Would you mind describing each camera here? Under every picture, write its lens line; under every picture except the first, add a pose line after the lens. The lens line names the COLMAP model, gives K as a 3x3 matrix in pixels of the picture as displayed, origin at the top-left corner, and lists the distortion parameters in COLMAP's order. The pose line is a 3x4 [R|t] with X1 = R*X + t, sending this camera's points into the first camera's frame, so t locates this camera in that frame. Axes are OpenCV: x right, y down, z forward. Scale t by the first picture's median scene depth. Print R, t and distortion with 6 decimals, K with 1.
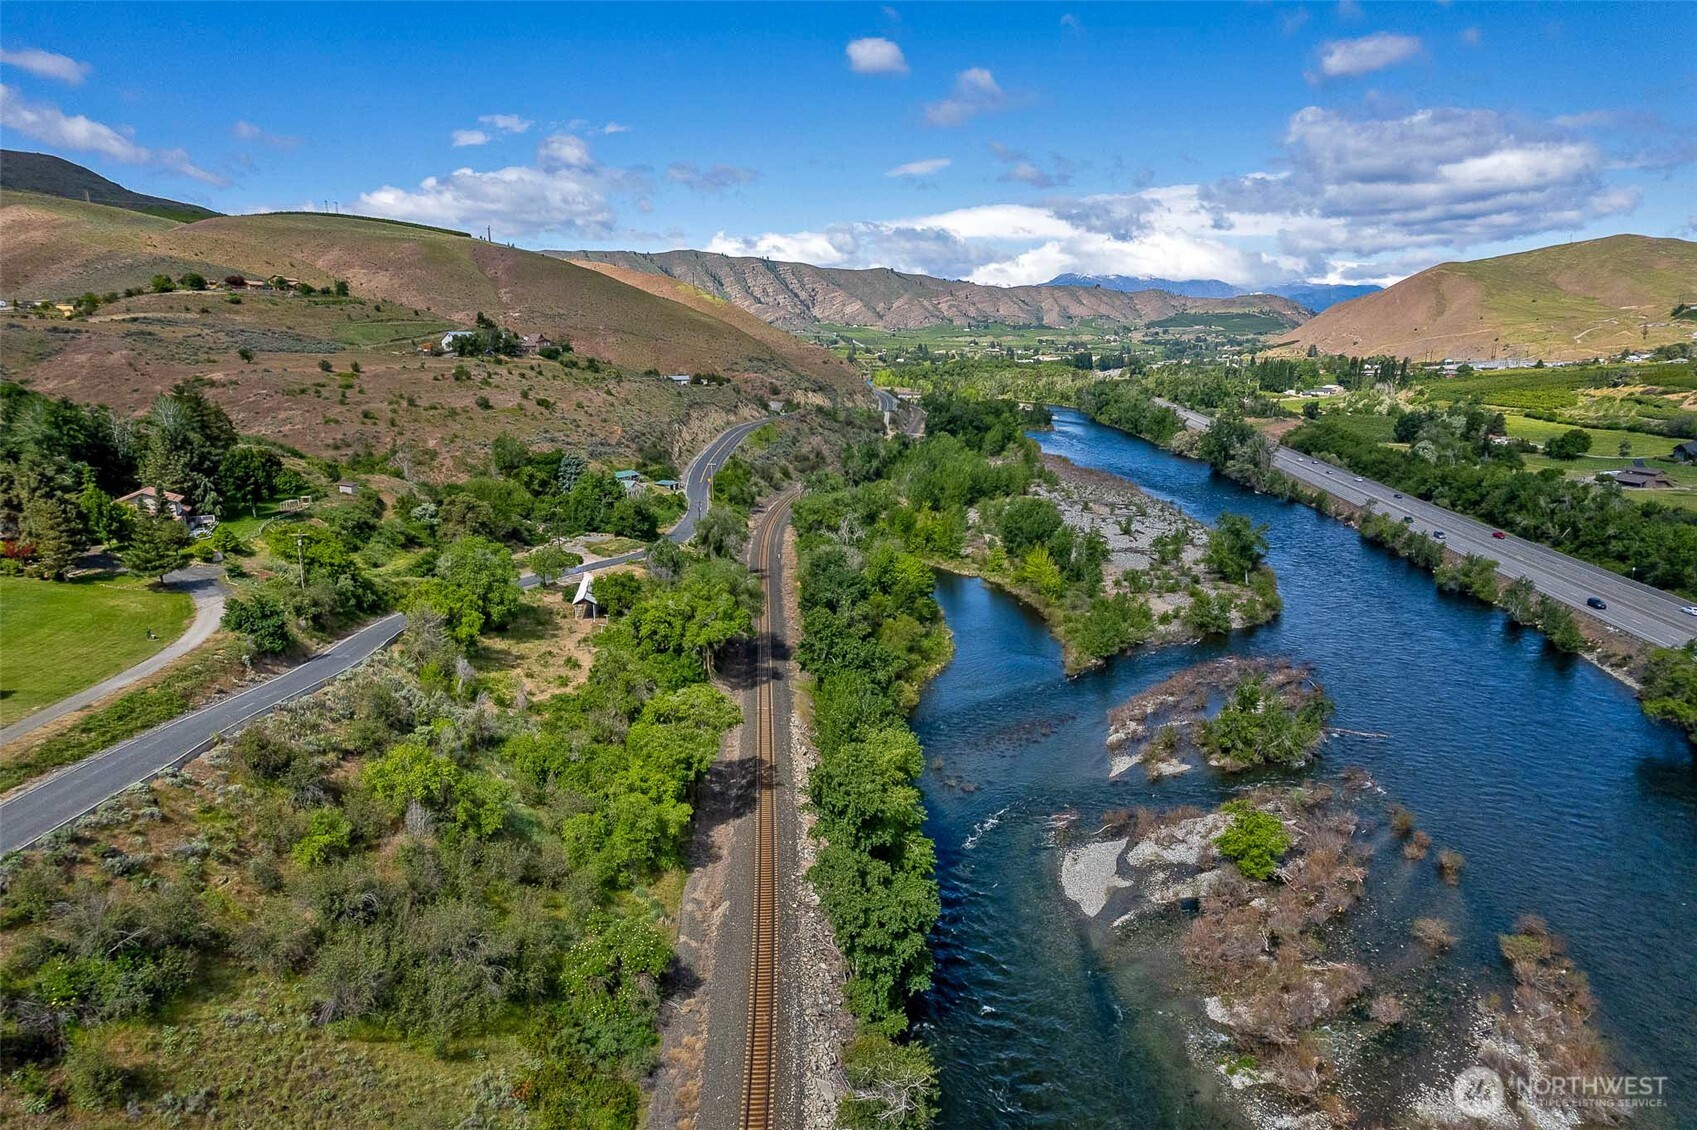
lens RADIAL K [[1089.7, 0, 840.9], [0, 1089.7, 560.8], [0, 0, 1]] dist [-0.079999, 0.091838]
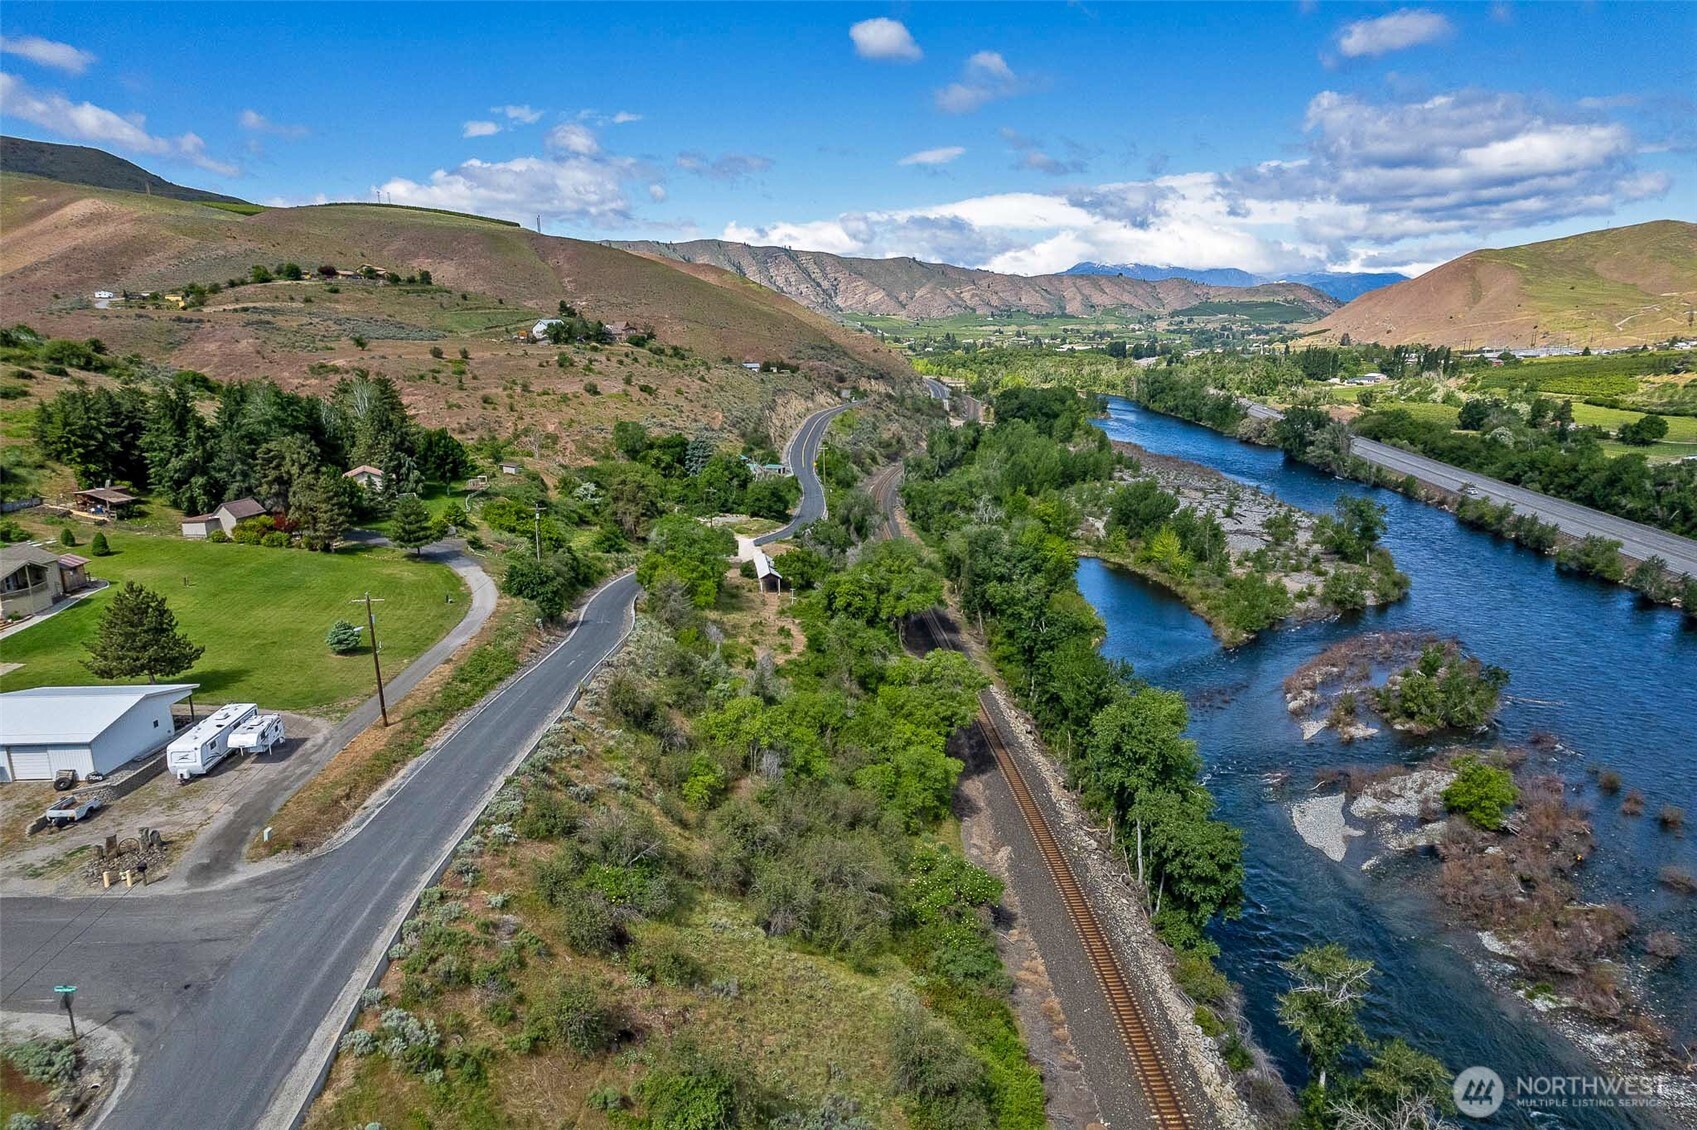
lens RADIAL K [[1089.7, 0, 840.9], [0, 1089.7, 560.8], [0, 0, 1]] dist [-0.079999, 0.091838]
pose [[0.999905, 0.000951, -0.013772, -0.061678], [-0.000824, 0.999957, 0.009240, 0.005289], [0.013780, -0.009228, 0.999862, -0.017687]]
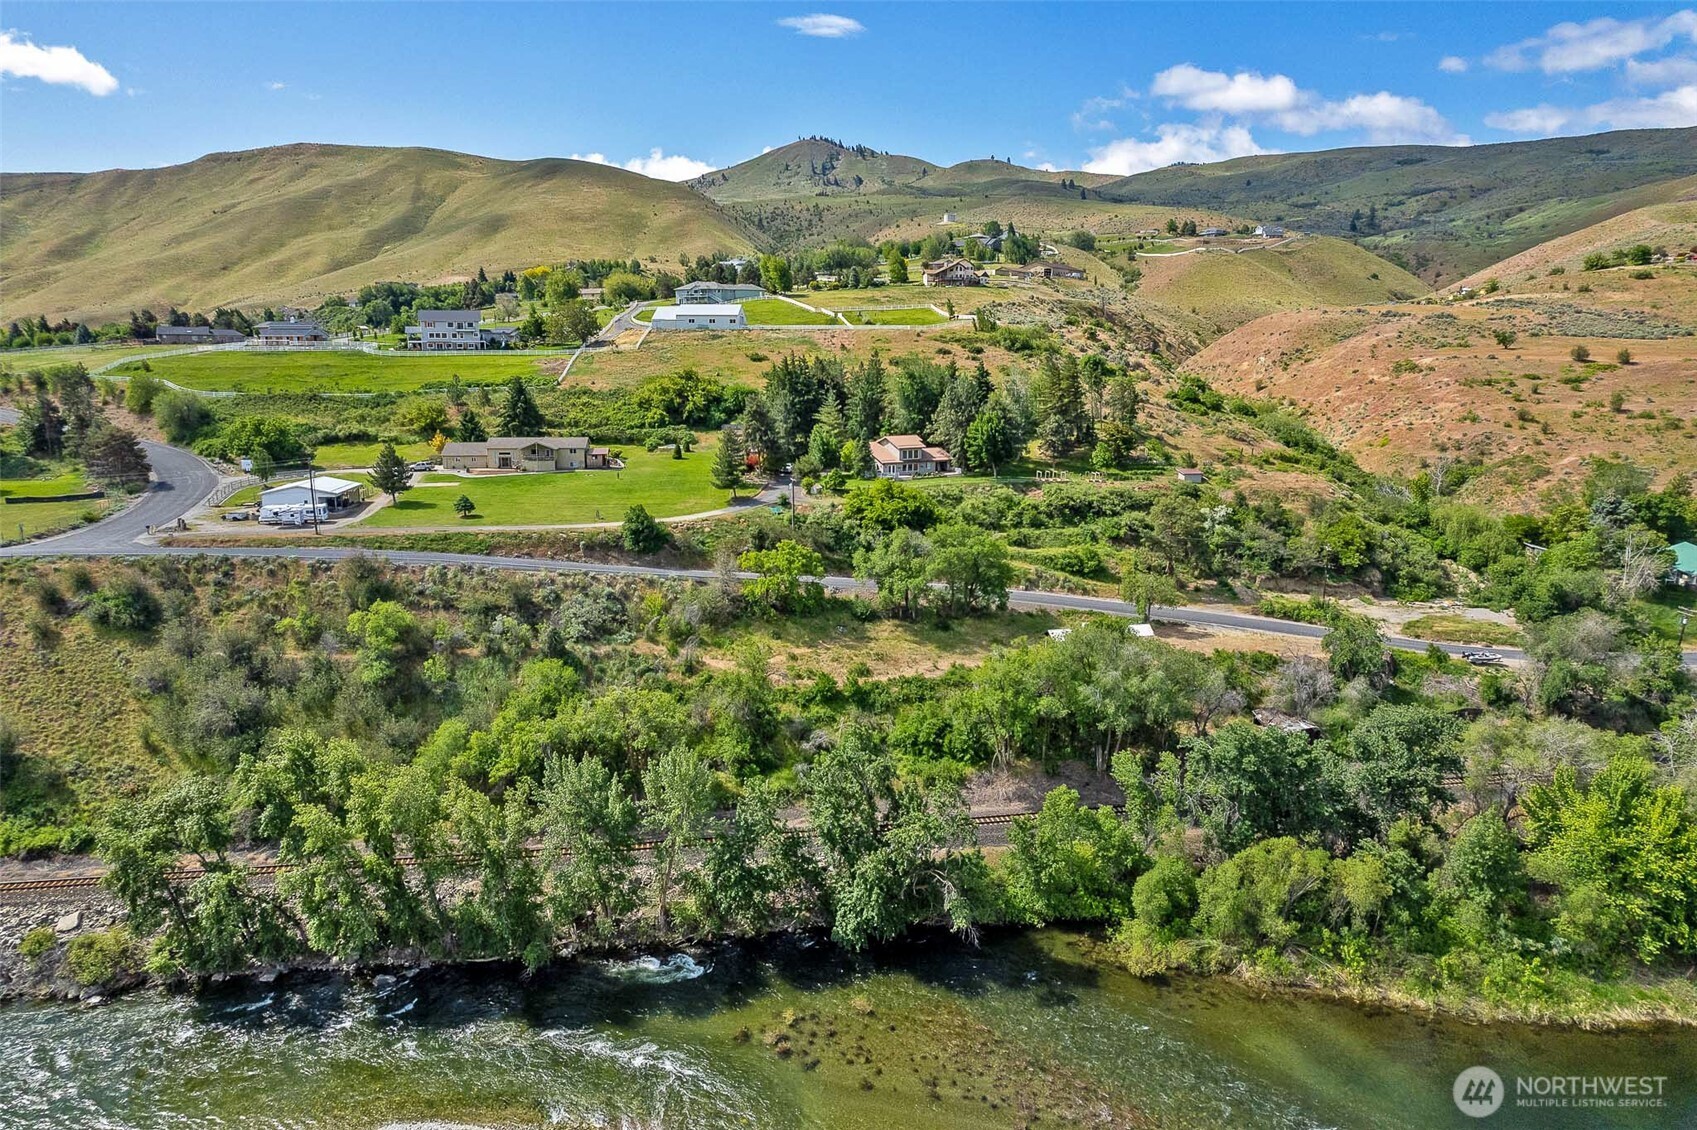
lens RADIAL K [[1089.7, 0, 840.9], [0, 1089.7, 560.8], [0, 0, 1]] dist [-0.079999, 0.091838]
pose [[0.102176, 0.210676, -0.972201, 0.209458], [-0.203405, 0.961092, 0.186891, -0.054121], [0.973749, 0.178655, 0.141053, 0.288843]]
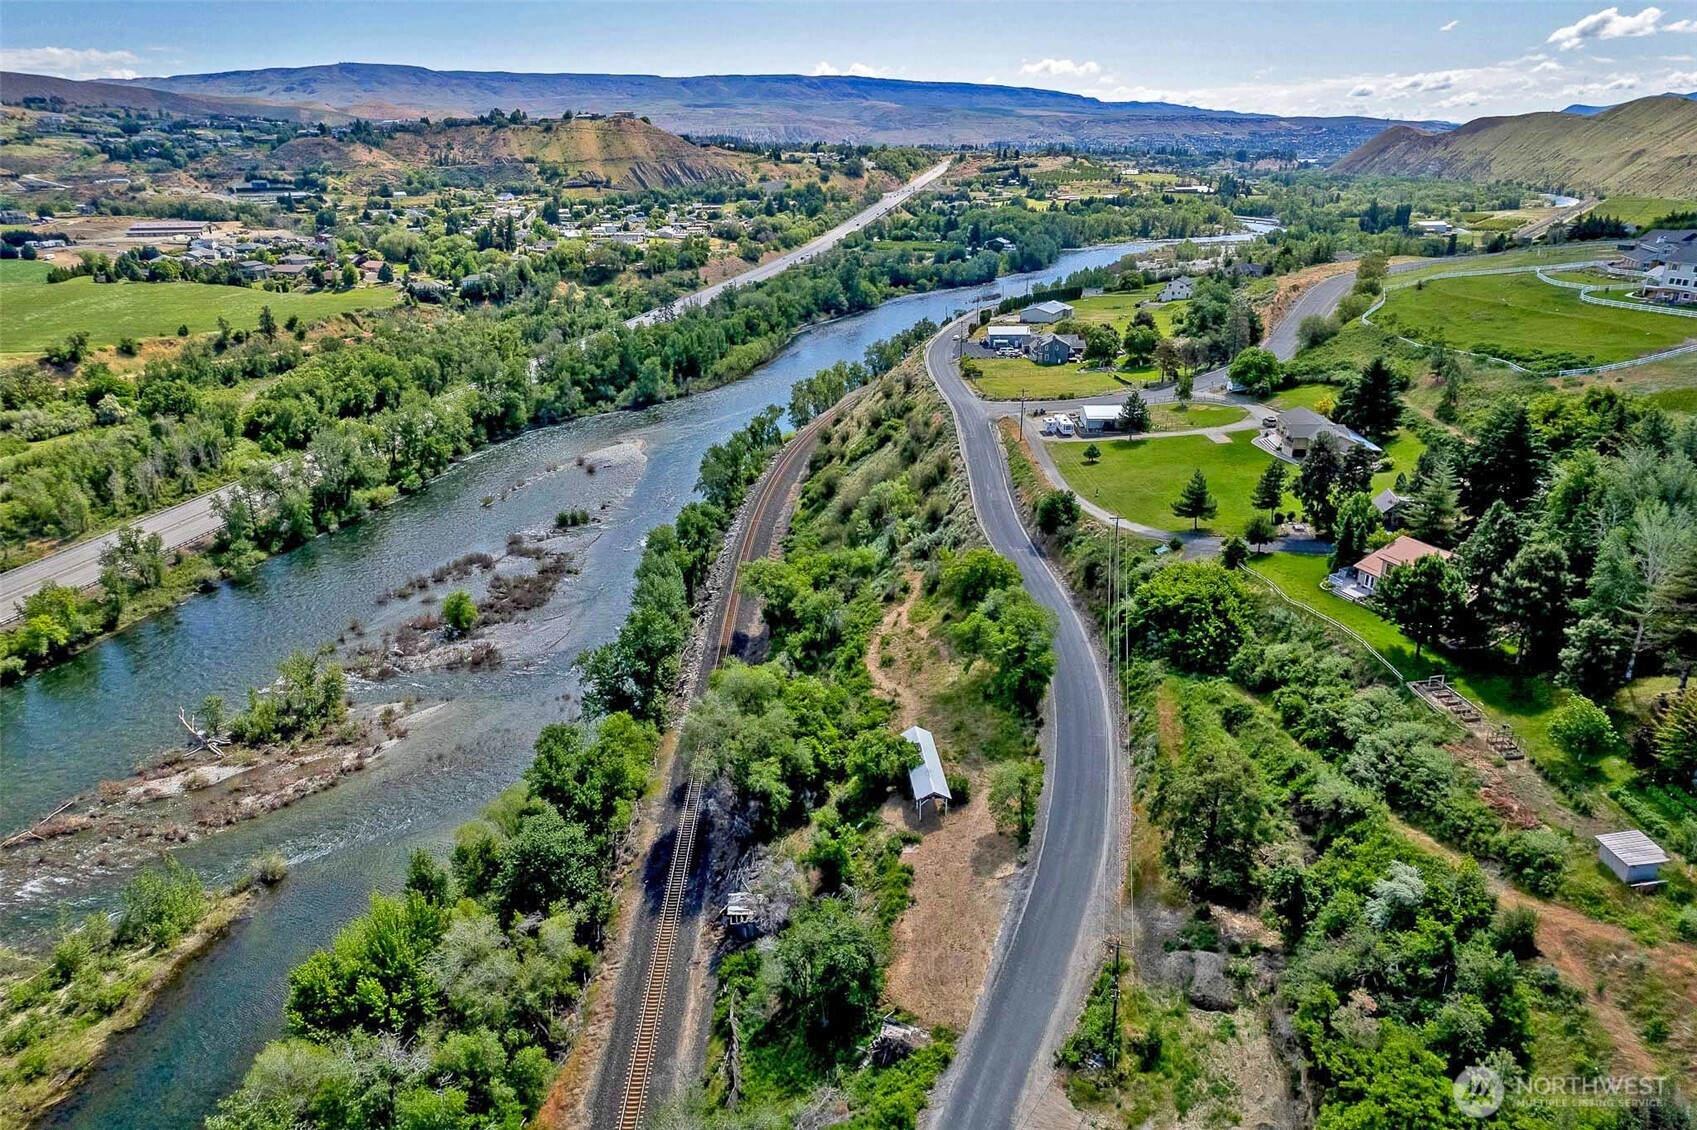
lens RADIAL K [[1084.4, 0, 841.4], [0, 1084.4, 571.6], [0, 0, 1]] dist [-0.082514, 0.094208]
pose [[-0.997667, 0.012364, 0.067138, -0.094581], [0.046905, 0.838719, 0.542541, -0.188819], [-0.049602, 0.544424, -0.837342, 0.630034]]
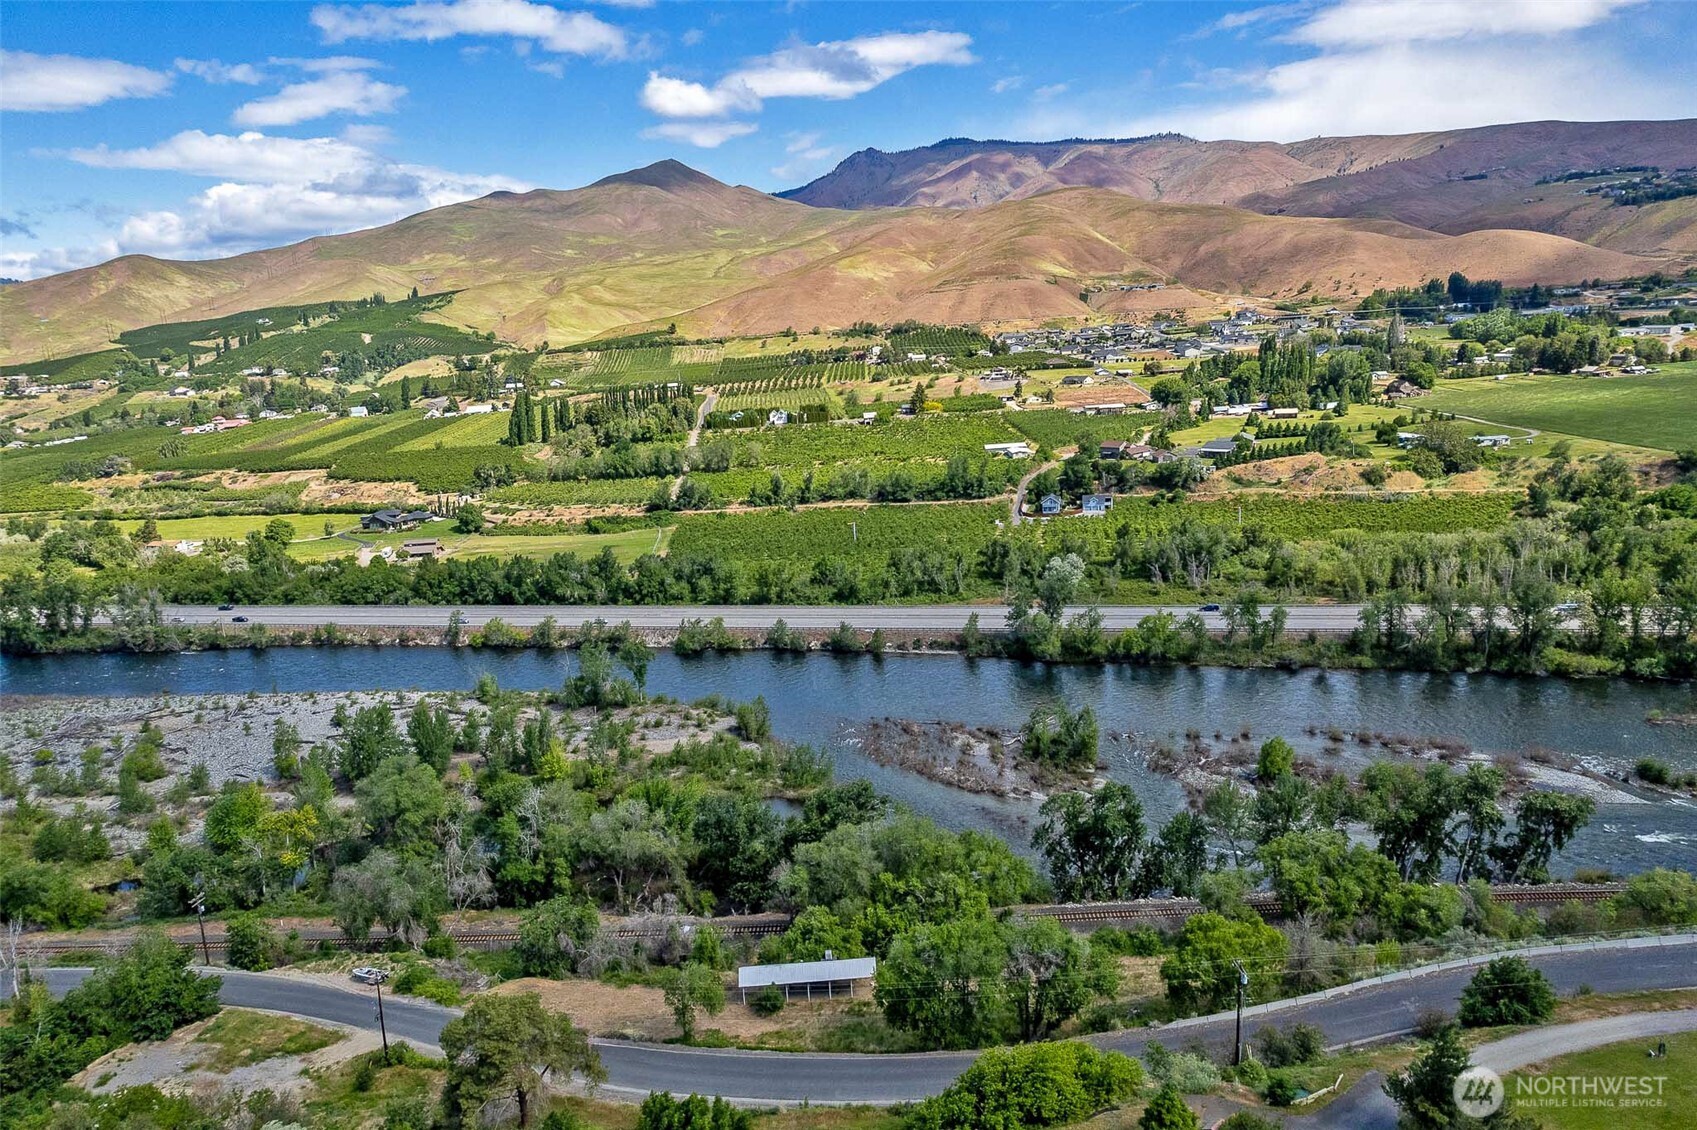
lens RADIAL K [[1150.7, 0, 845.9], [0, 1150.7, 592.8], [0, 0, 1]] dist [-0.069035, 0.072872]
pose [[0.101272, -0.218991, 0.970457, -0.346278], [0.257189, 0.948075, 0.187101, -0.125040], [-0.961040, 0.230643, 0.152335, 0.341961]]
